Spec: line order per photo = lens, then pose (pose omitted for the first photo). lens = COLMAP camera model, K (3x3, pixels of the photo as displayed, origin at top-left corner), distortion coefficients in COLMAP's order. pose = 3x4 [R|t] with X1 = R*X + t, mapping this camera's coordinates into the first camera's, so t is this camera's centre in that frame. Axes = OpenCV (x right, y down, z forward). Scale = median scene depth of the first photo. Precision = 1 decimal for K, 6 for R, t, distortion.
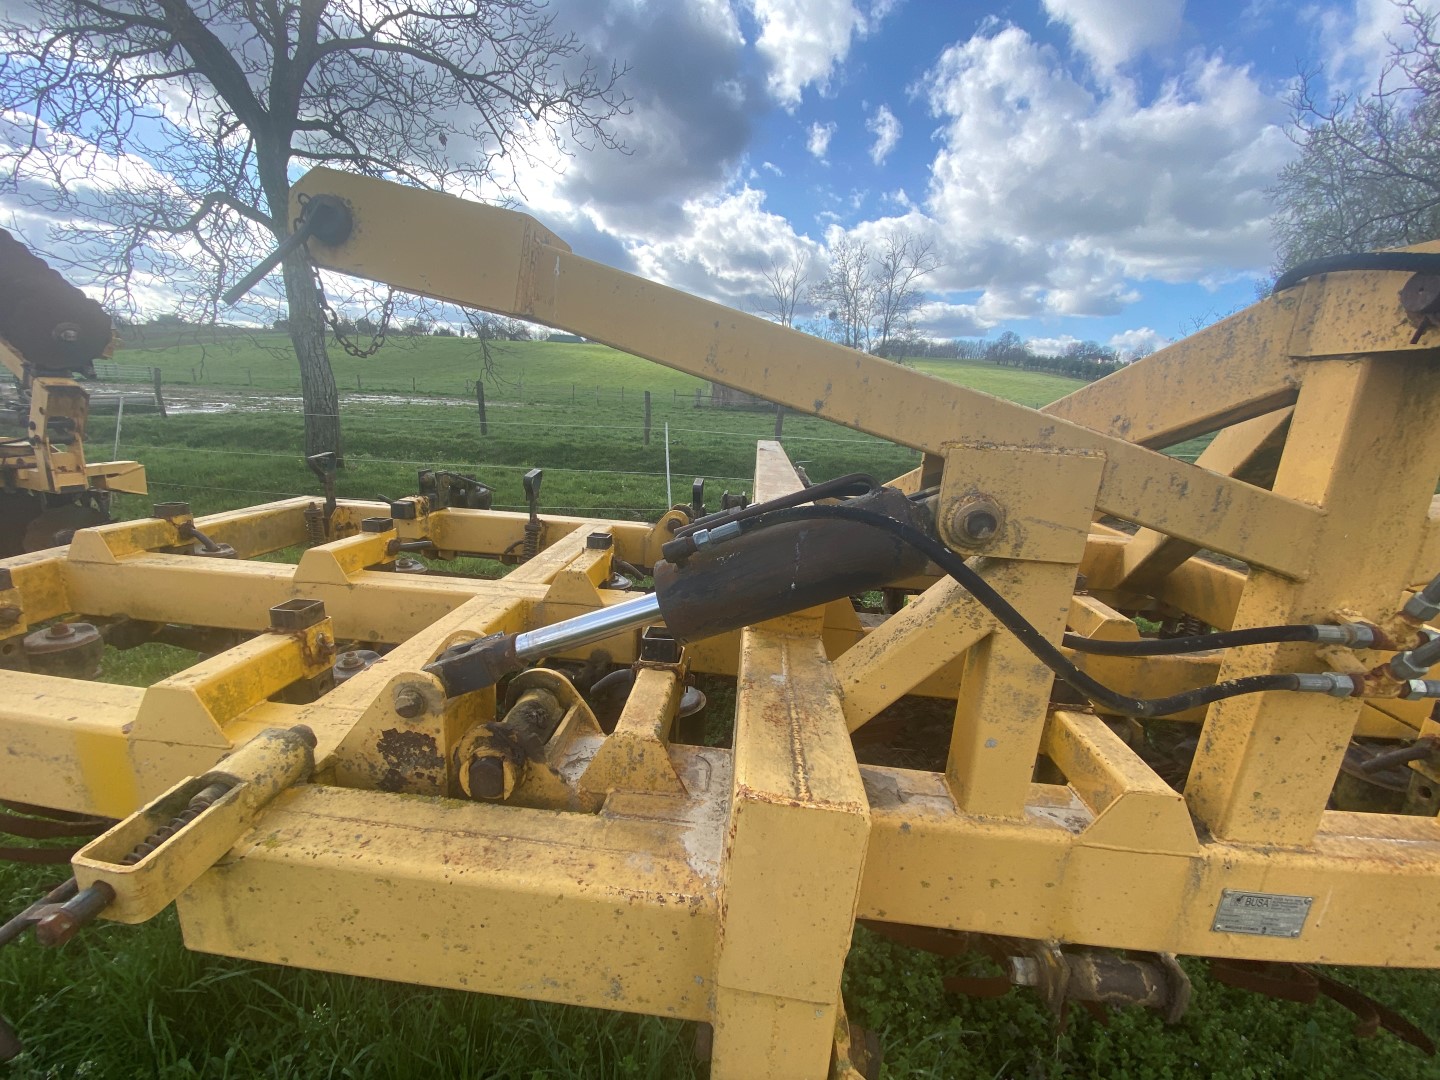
lens RADIAL K [[582.3, 0, 713.9], [0, 582.3, 542.2], [0, 0, 1]] dist [0.013080, -0.016989]
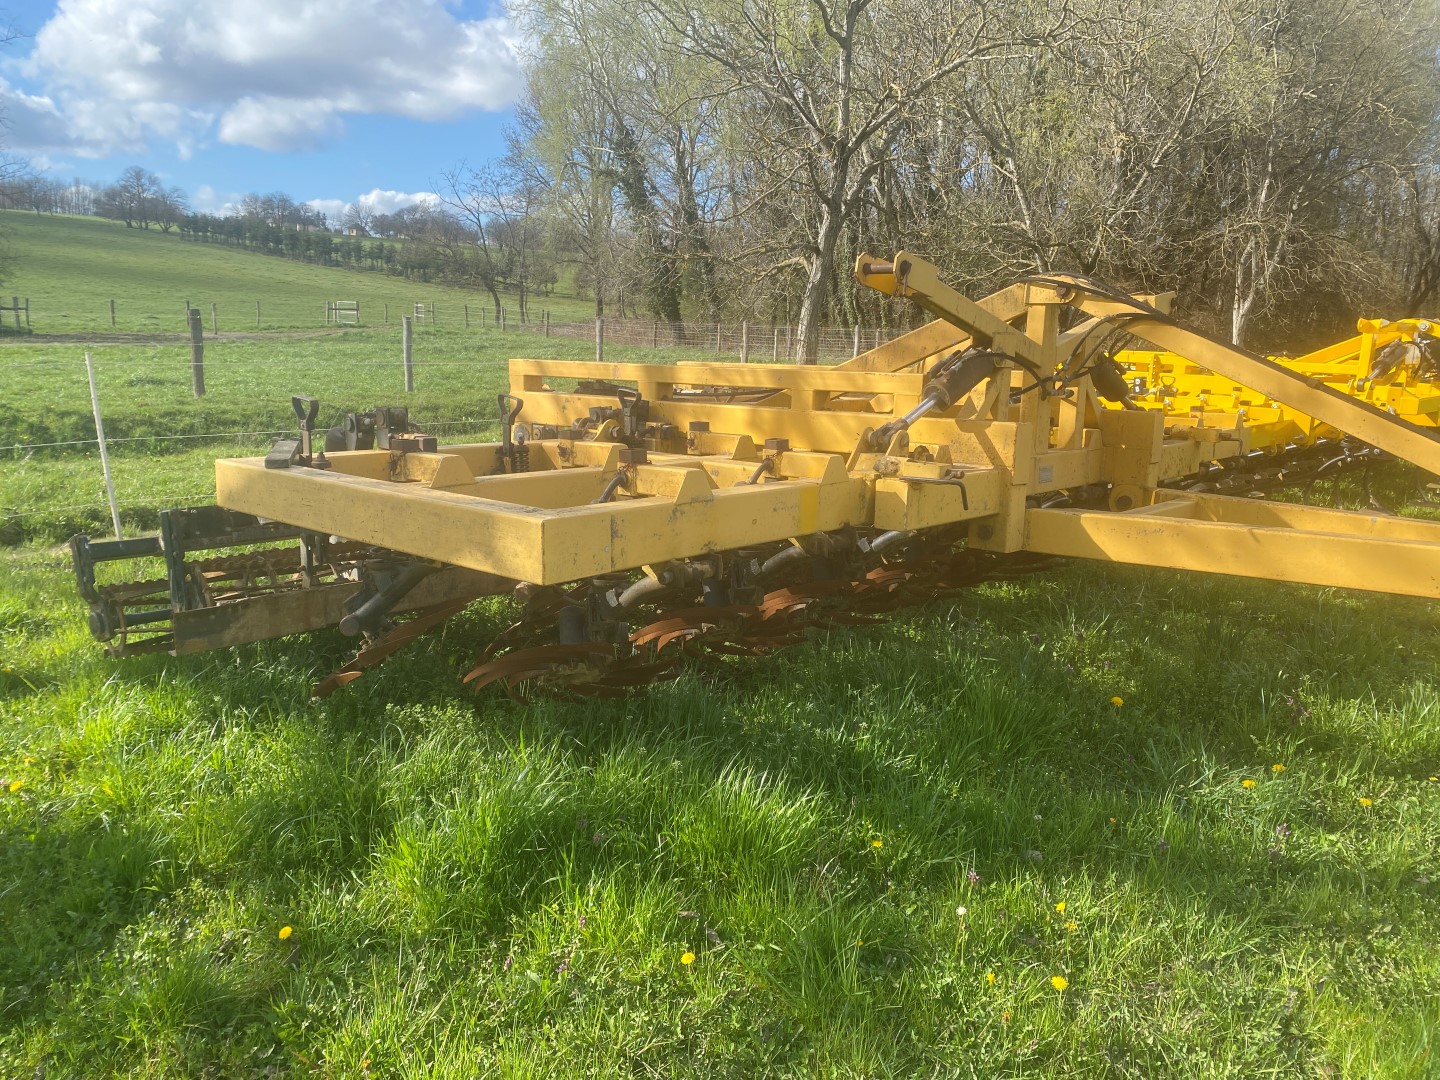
lens RADIAL K [[1095.7, 0, 722.8], [0, 1095.7, 537.0], [0, 0, 1]] dist [0.017494, 0.001820]
pose [[0.602827, -0.186199, 0.775841, -4.159456], [0.202983, 0.976184, 0.076563, 0.129212], [-0.771620, 0.111329, 0.626265, -1.182642]]
